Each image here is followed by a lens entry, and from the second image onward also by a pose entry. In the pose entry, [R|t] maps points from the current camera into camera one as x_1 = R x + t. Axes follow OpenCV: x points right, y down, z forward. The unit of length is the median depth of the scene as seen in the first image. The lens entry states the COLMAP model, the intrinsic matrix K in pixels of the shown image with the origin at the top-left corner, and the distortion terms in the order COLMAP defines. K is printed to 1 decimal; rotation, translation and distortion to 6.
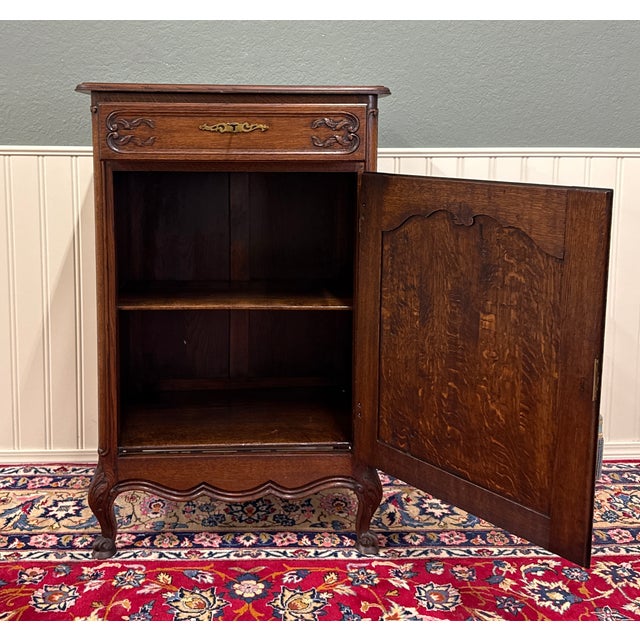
lens RADIAL K [[744.8, 0, 274.6], [0, 744.8, 191.8], [0, 0, 1]] dist [0.019378, -0.026810]
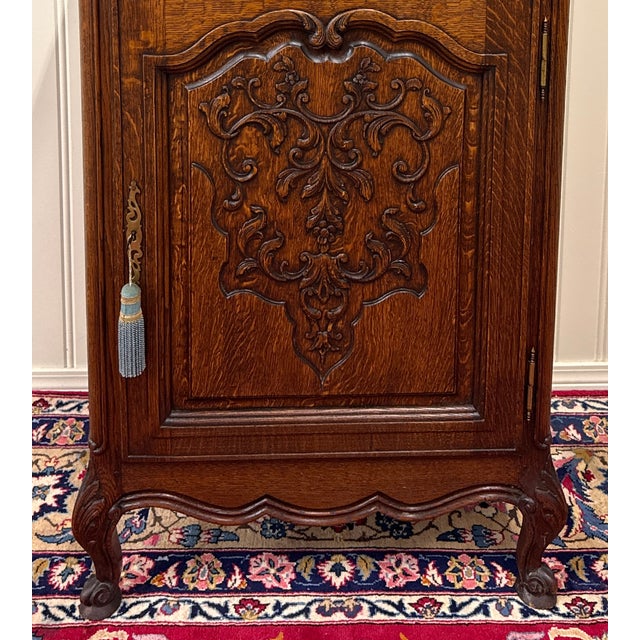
lens RADIAL K [[898.3, 0, 332.5], [0, 898.3, -78.9], [0, 0, 1]] dist [0.007096, -0.009154]
pose [[0.999969, 0.007894, 0.000577, -0.046207], [-0.007912, 0.998941, 0.045333, -0.098901], [-0.000218, -0.045336, 0.998972, 0.303024]]
